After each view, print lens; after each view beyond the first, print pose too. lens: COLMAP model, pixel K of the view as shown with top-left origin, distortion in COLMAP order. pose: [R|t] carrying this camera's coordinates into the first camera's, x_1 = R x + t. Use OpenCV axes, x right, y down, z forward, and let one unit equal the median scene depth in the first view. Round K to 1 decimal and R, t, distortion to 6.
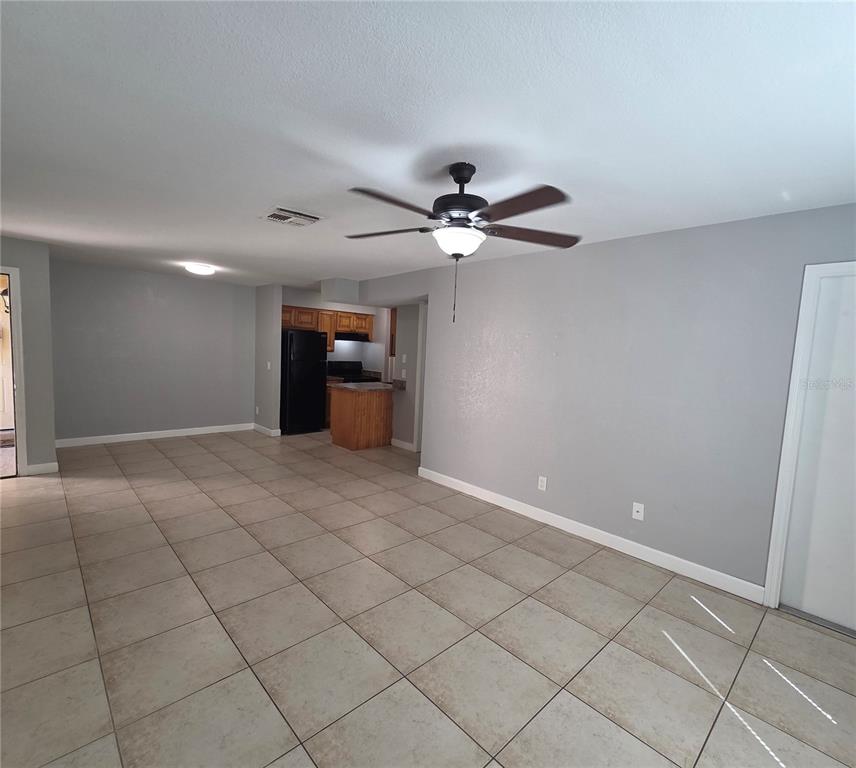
lens RADIAL K [[427.7, 0, 425.3], [0, 427.7, 382.3], [0, 0, 1]] dist [0.001419, -0.001515]
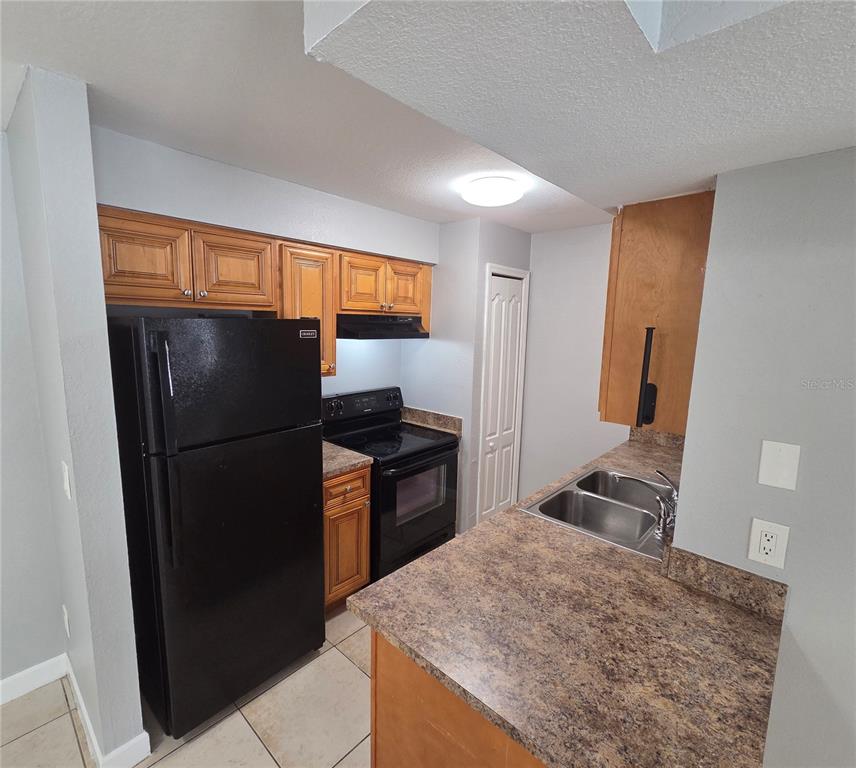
lens RADIAL K [[427.7, 0, 428.9], [0, 427.7, 387.5], [0, 0, 1]] dist [0.001419, -0.001515]
pose [[0.996400, -0.034468, 0.077449, -0.167845], [0.028329, 0.996471, 0.079015, -0.085511], [-0.079899, -0.076536, 0.993860, 0.664348]]
